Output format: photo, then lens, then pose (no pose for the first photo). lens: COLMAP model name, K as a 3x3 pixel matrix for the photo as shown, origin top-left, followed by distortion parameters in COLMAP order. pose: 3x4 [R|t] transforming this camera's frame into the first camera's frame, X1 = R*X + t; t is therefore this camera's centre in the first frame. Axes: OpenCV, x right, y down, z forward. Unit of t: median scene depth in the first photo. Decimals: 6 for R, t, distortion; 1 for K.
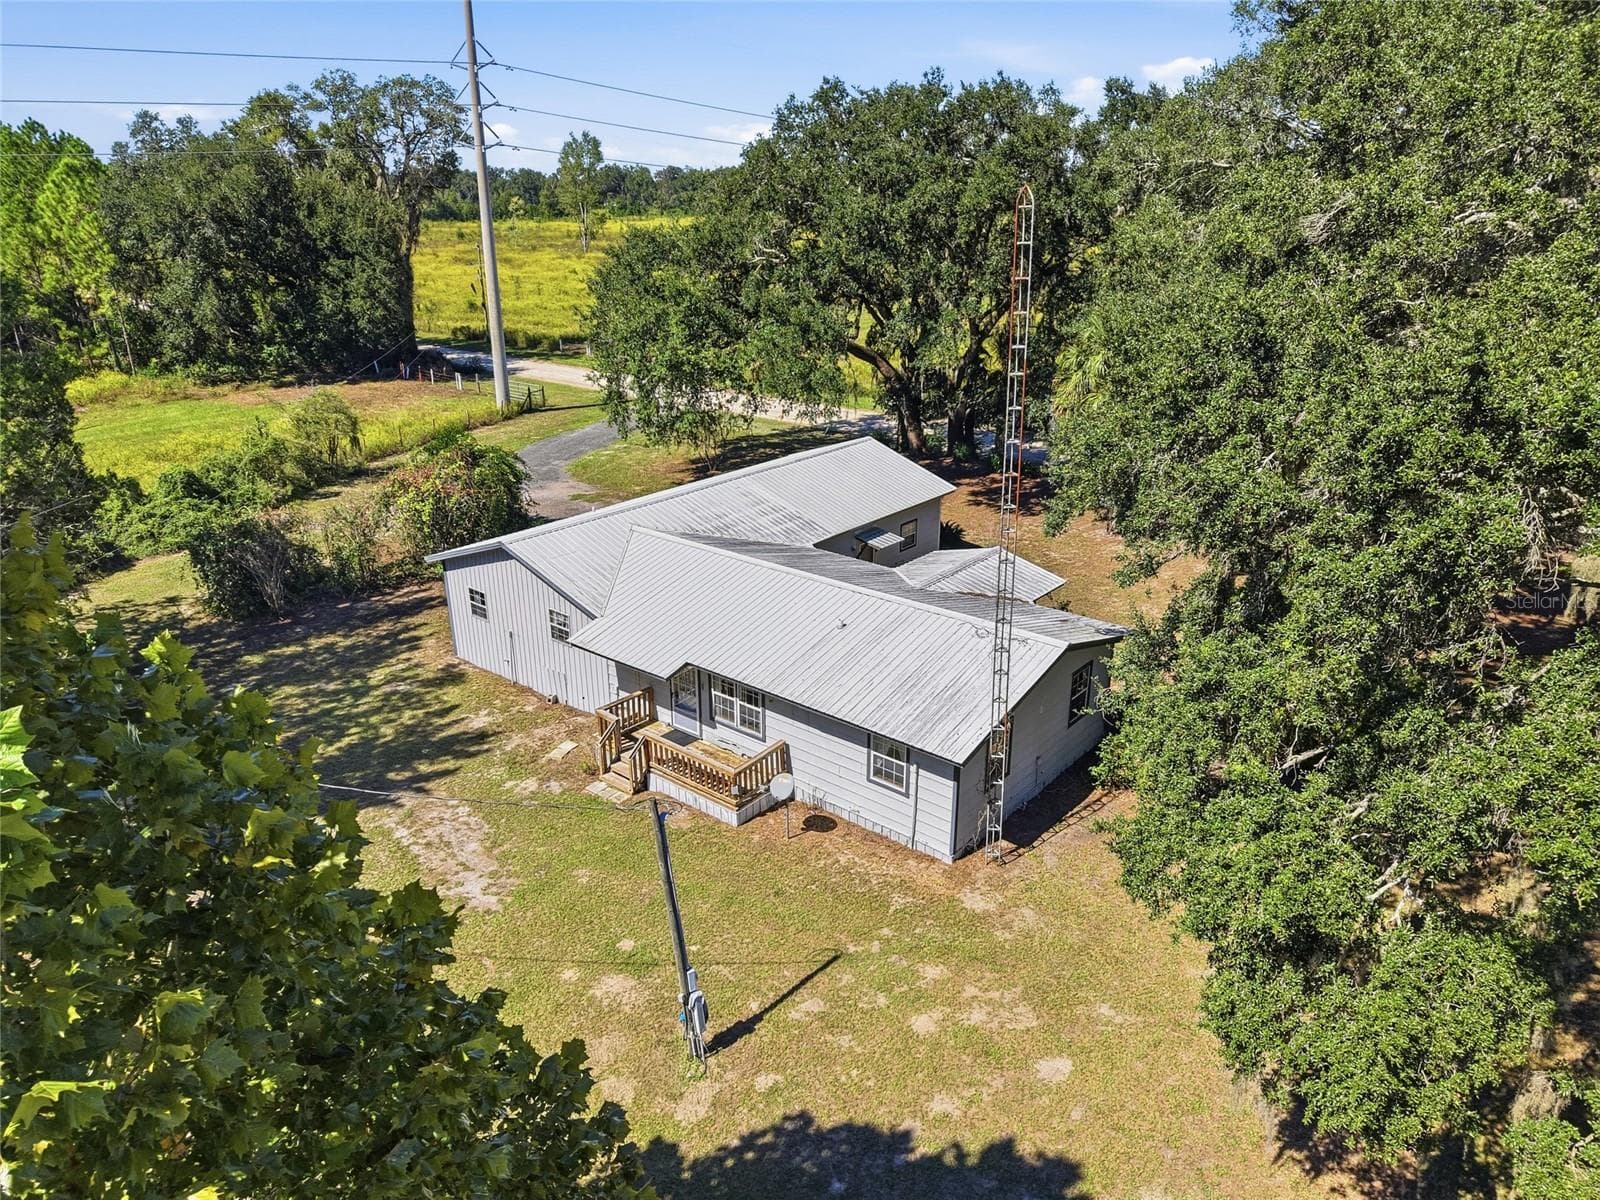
lens RADIAL K [[1073.8, 0, 839.7], [0, 1073.8, 602.9], [0, 0, 1]] dist [0.056158, -0.073740]
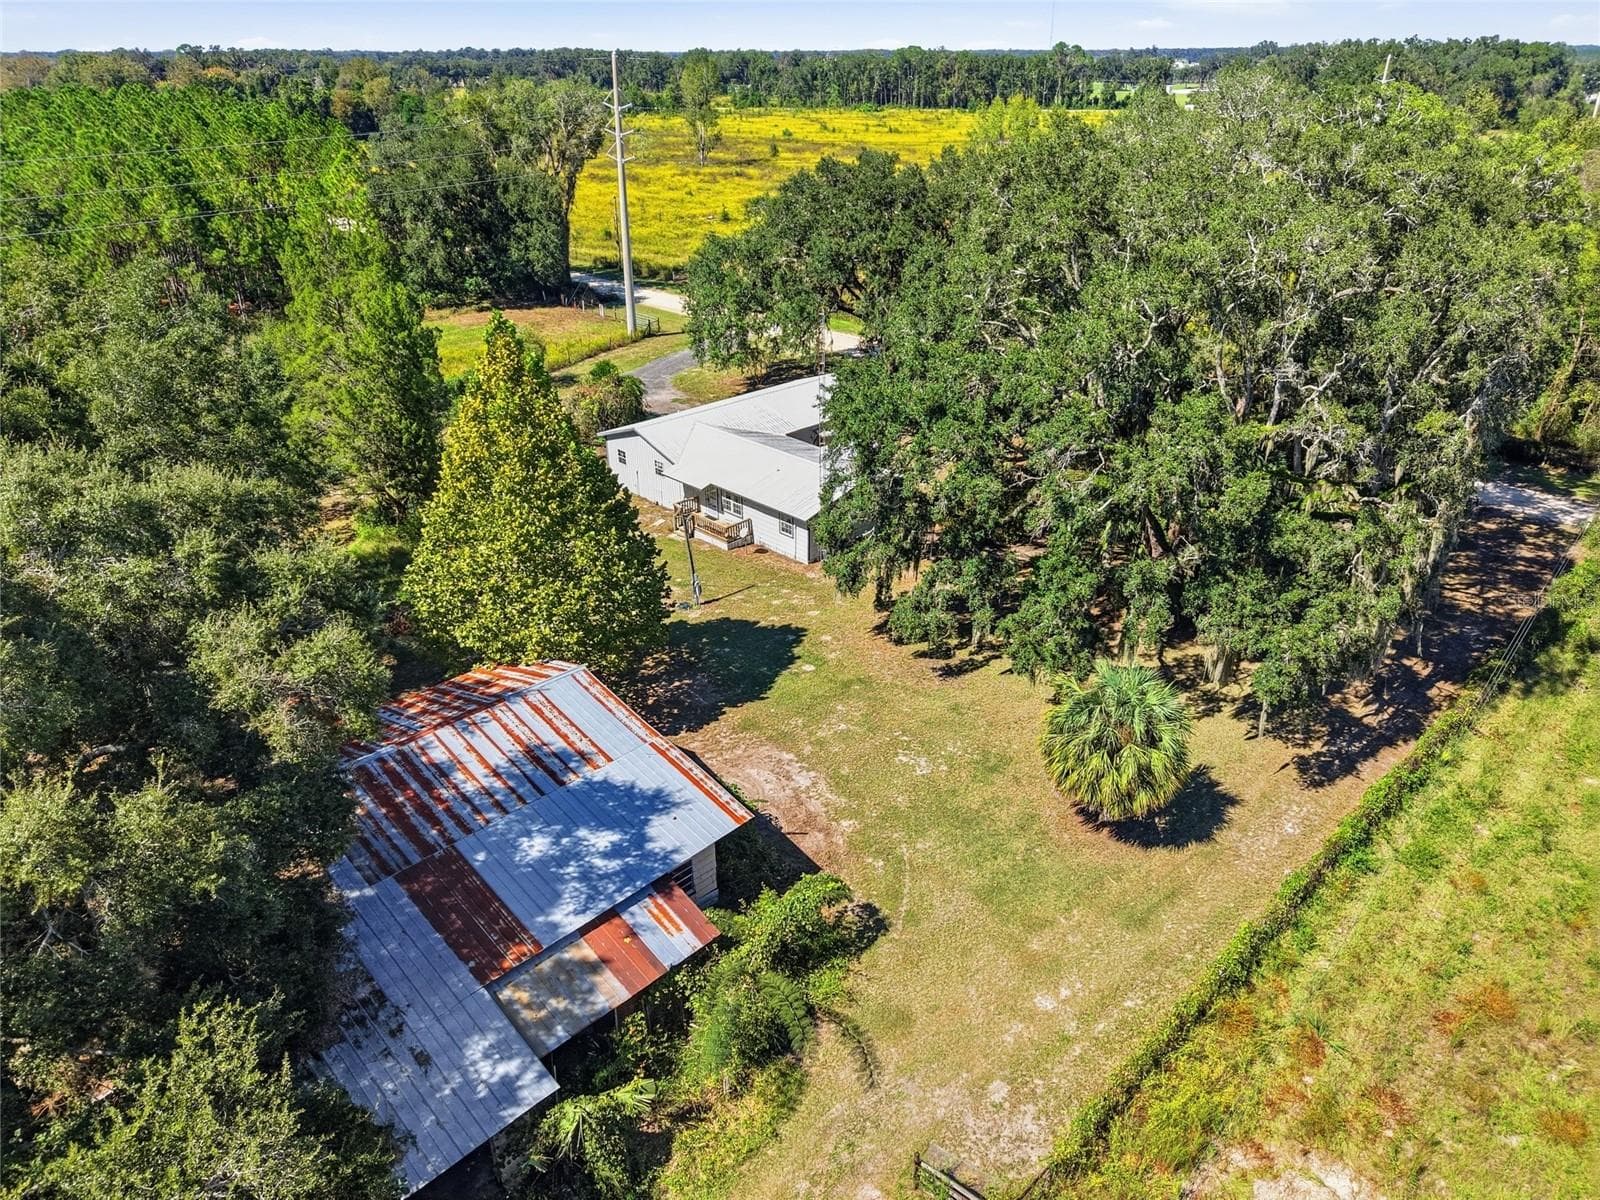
lens RADIAL K [[1073.8, 0, 839.7], [0, 1073.8, 602.9], [0, 0, 1]] dist [0.056158, -0.073740]
pose [[0.993745, 0.049363, -0.100167, 0.183175], [-0.038981, 0.993908, 0.103085, 0.029750], [0.104646, -0.098536, 0.989616, -0.625076]]
